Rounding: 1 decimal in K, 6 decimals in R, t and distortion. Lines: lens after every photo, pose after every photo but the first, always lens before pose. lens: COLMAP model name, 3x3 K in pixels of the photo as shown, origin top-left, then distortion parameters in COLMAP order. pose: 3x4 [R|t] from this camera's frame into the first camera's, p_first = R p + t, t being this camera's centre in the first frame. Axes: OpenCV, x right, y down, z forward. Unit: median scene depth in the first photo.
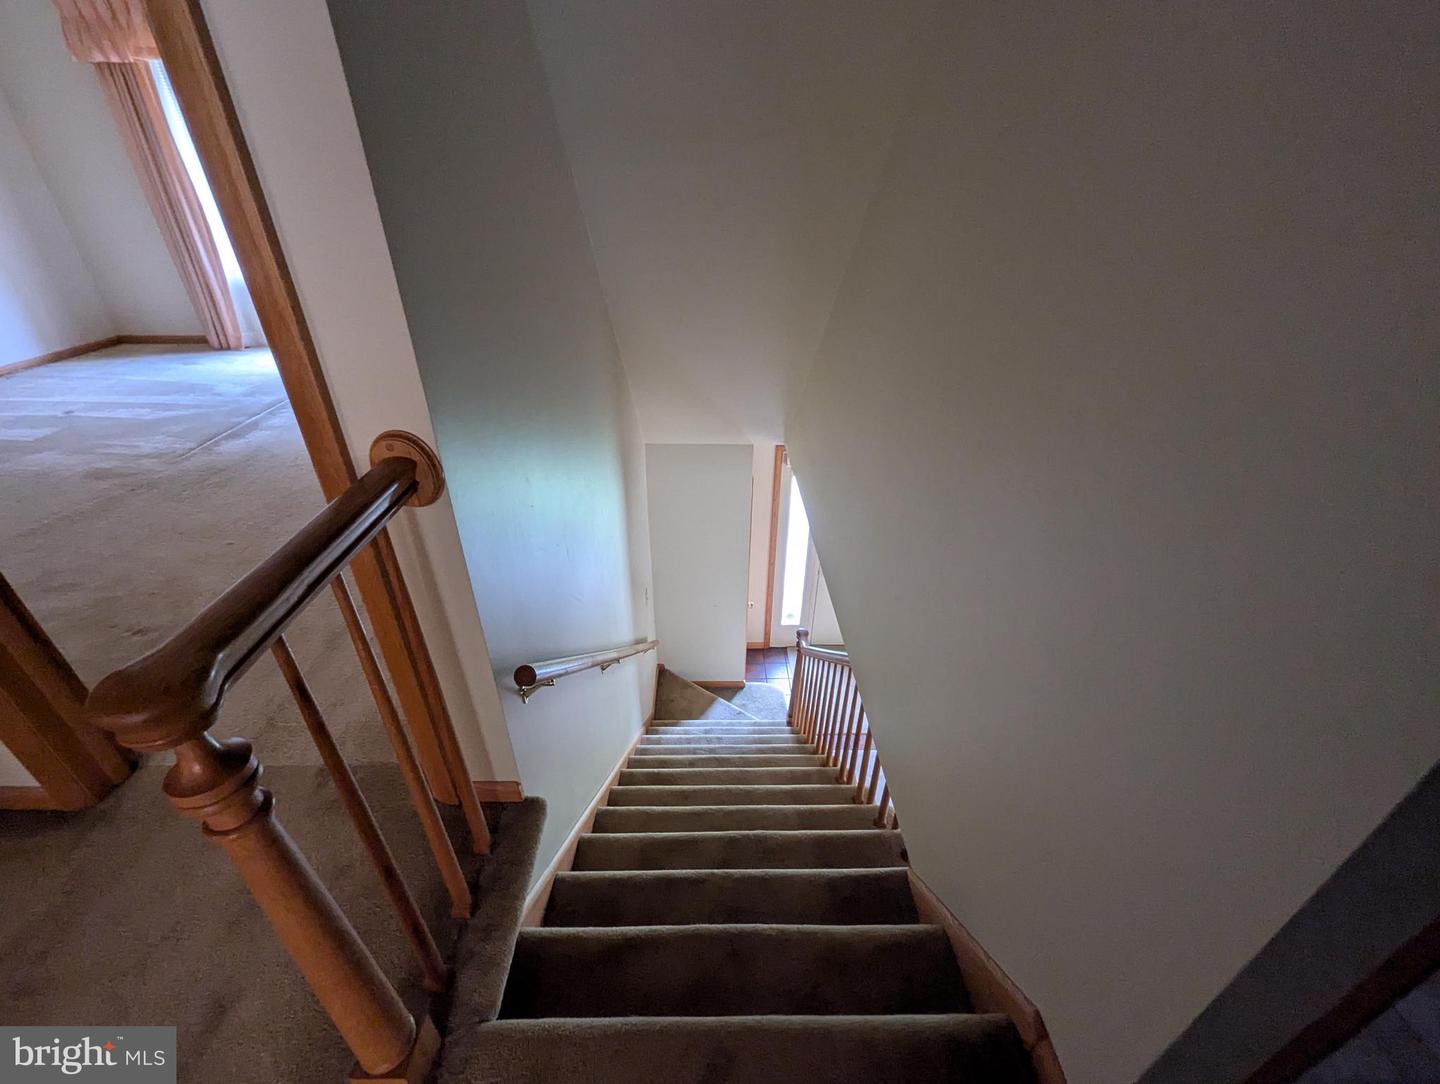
lens RADIAL K [[601.7, 0, 720.0], [0, 601.7, 542.0], [0, 0, 1]] dist [0.000690, -0.000379]
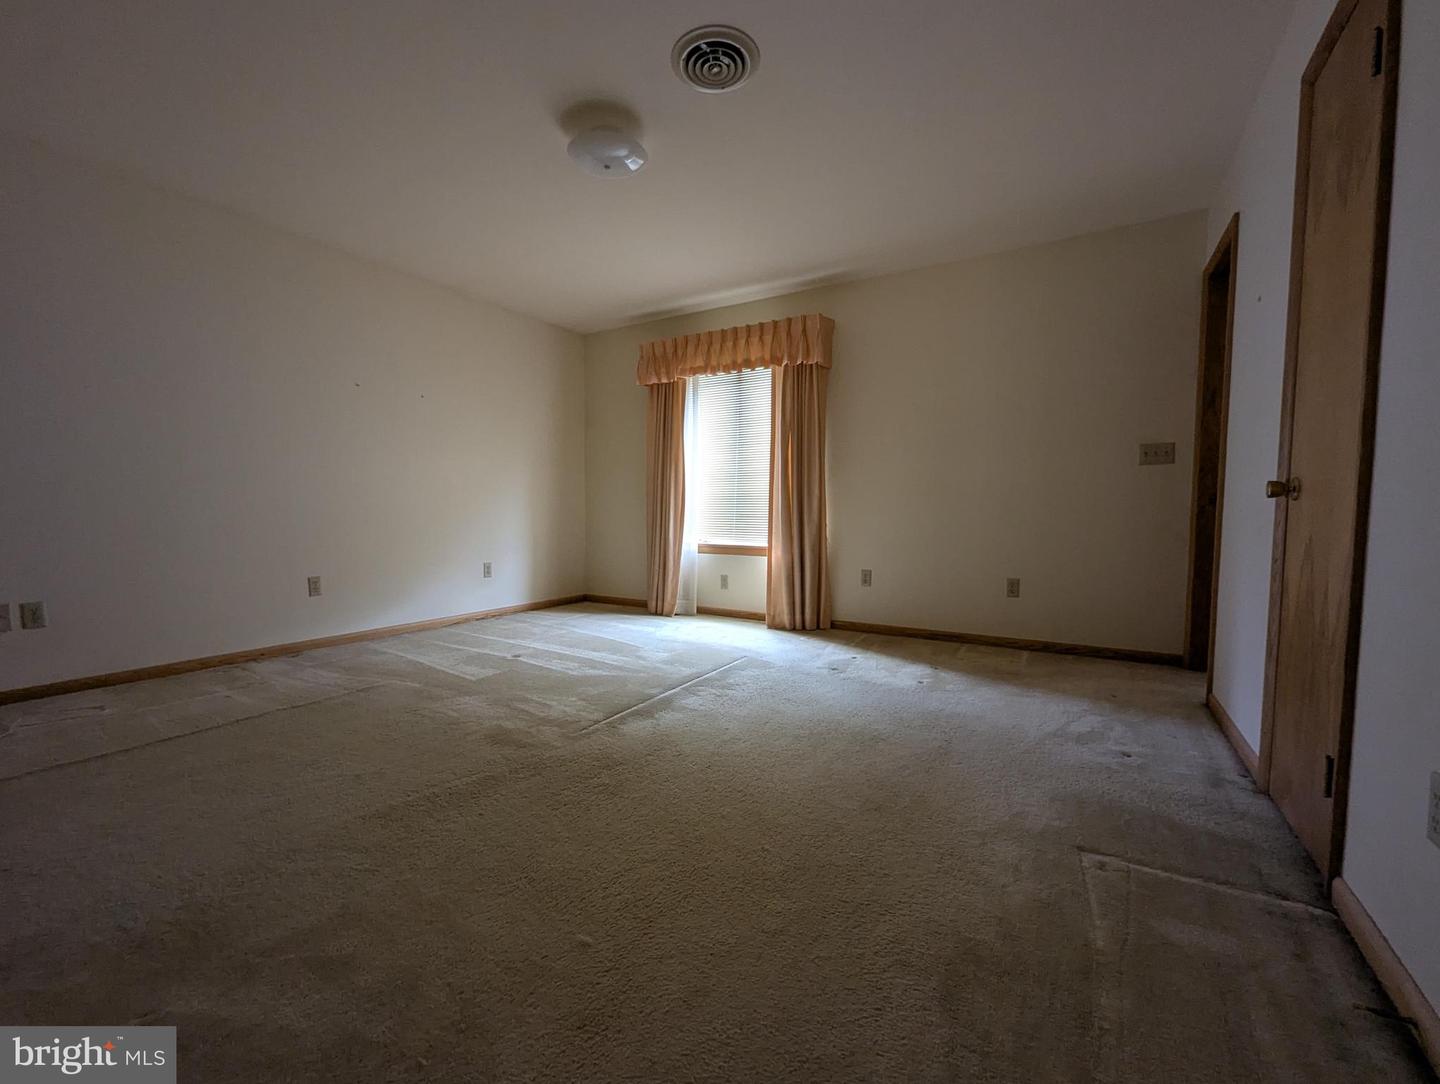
lens RADIAL K [[601.7, 0, 720.0], [0, 601.7, 542.0], [0, 0, 1]] dist [0.000690, -0.000379]
pose [[0.850401, 0.027384, -0.525421, -0.304356], [-0.271759, 0.877977, -0.394086, -0.085692], [0.450516, 0.477919, 0.754075, 0.335132]]
